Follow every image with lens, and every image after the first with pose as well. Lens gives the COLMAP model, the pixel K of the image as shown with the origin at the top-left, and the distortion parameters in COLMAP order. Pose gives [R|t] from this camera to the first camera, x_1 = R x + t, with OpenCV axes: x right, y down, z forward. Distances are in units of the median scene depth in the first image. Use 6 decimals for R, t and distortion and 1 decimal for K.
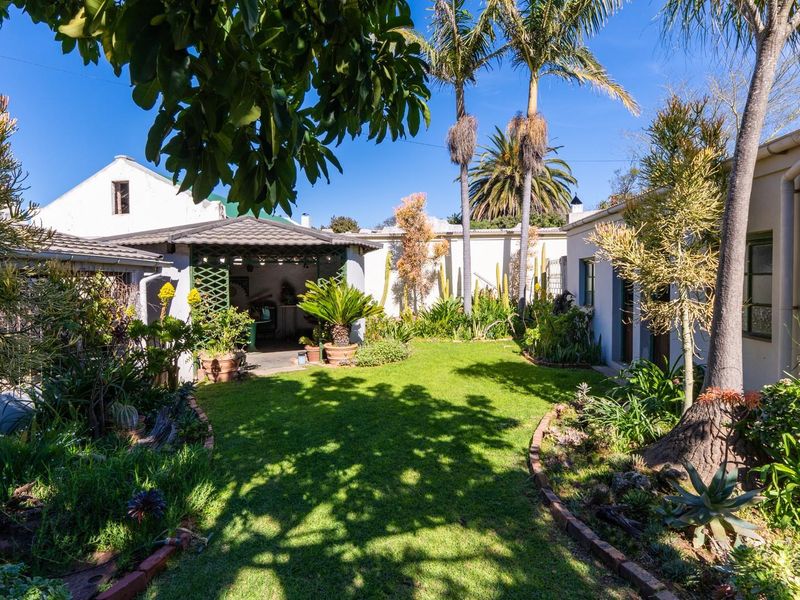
lens RADIAL K [[458.4, 0, 404.5], [0, 458.4, 301.6], [0, 0, 1]] dist [0.011703, 0.001284]
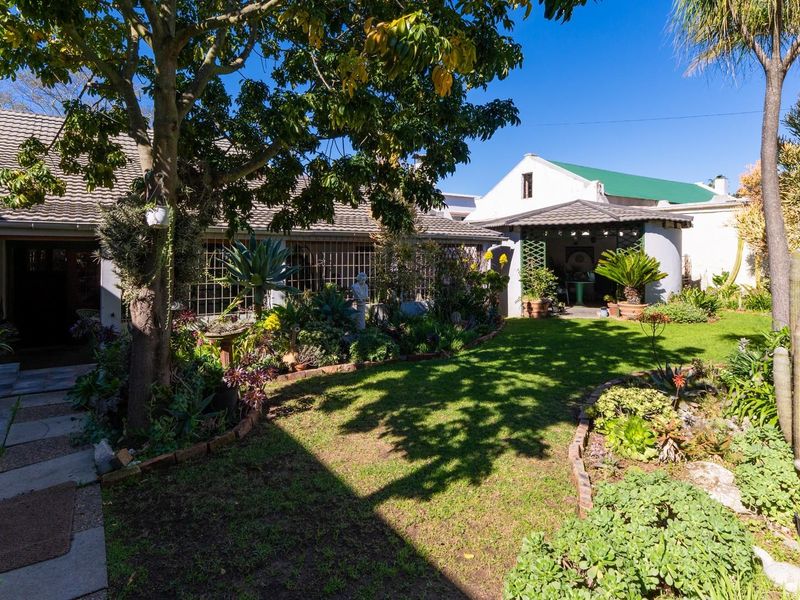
lens RADIAL K [[458.4, 0, 404.5], [0, 458.4, 301.6], [0, 0, 1]] dist [0.011703, 0.001284]
pose [[0.637513, 0.095234, -0.764531, 0.460524], [-0.043553, 0.995199, 0.087650, 0.009890], [0.769207, -0.022580, 0.638600, -0.268594]]
